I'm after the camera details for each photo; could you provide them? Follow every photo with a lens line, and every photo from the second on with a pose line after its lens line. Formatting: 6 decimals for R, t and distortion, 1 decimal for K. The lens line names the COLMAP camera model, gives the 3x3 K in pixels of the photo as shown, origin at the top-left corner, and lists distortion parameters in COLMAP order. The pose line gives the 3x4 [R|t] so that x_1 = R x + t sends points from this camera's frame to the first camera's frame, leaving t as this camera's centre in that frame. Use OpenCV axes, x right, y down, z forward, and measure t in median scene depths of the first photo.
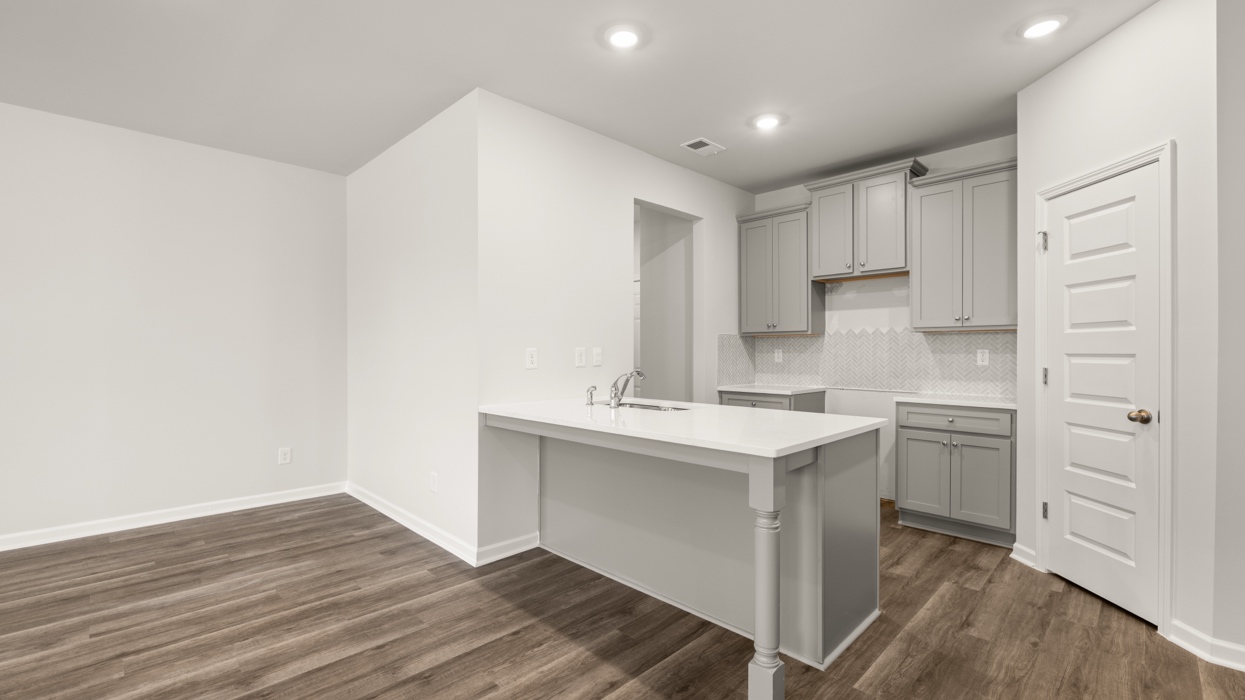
lens RADIAL K [[531.5, 0, 614.7], [0, 531.5, 350.4], [0, 0, 1]] dist [0.001801, 0.000615]
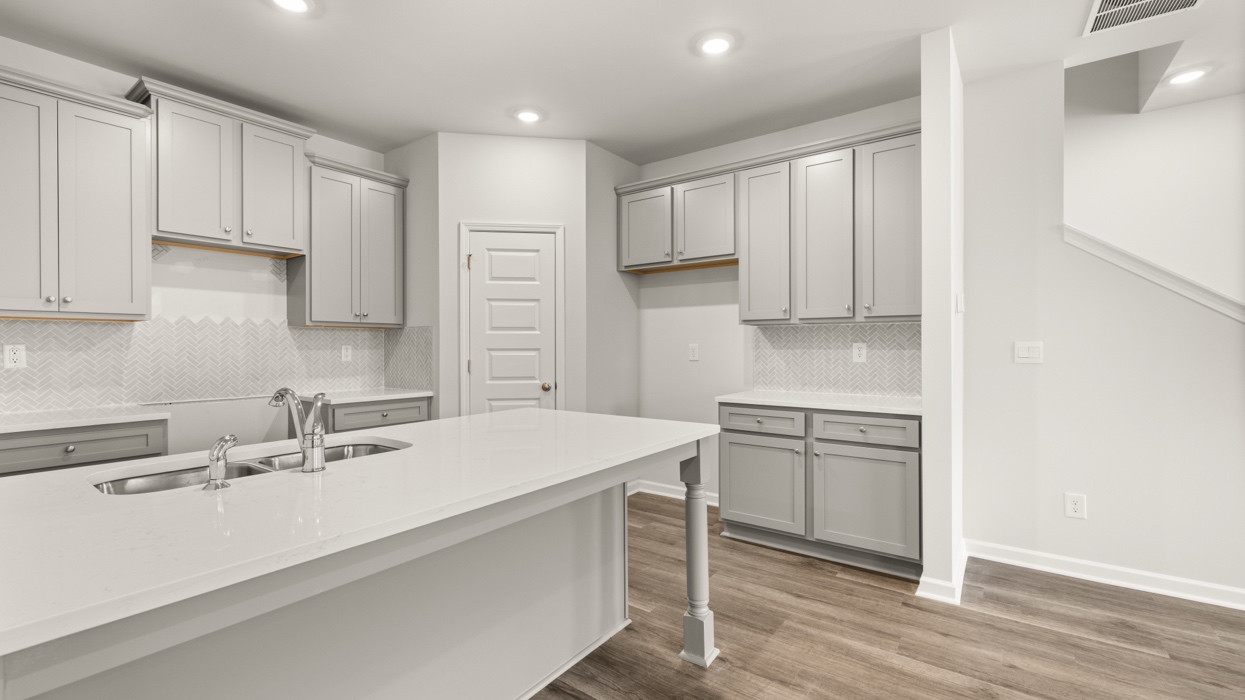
lens RADIAL K [[531.5, 0, 624.9], [0, 531.5, 343.7], [0, 0, 1]] dist [0.001801, 0.000615]
pose [[-0.170752, 0.001878, 0.985312, -0.408652], [0.000156, 0.999998, -0.001879, -0.002910], [-0.985314, -0.000168, -0.170752, 0.652706]]
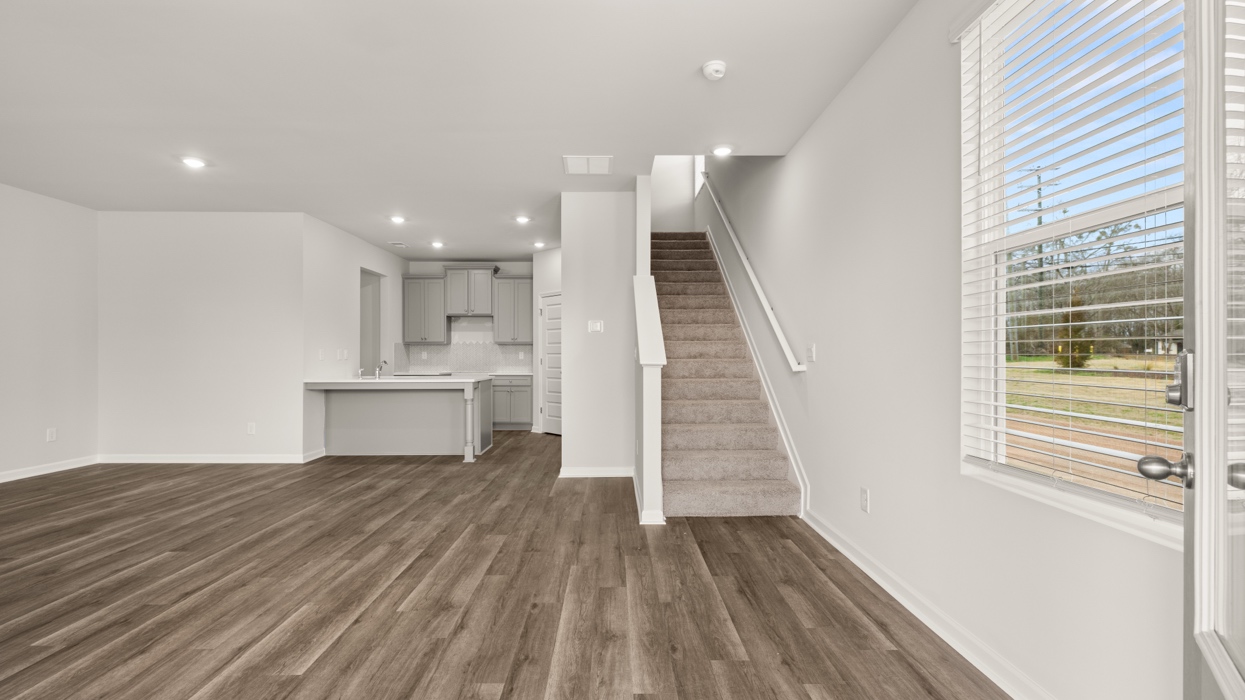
lens RADIAL K [[531.5, 0, 619.8], [0, 531.5, 356.5], [0, 0, 1]] dist [0.001801, 0.000615]
pose [[0.690088, 0.002404, 0.723721, -0.685531], [0.001344, 0.999988, -0.004604, 0.029405], [-0.723724, 0.004150, 0.690077, -0.906799]]
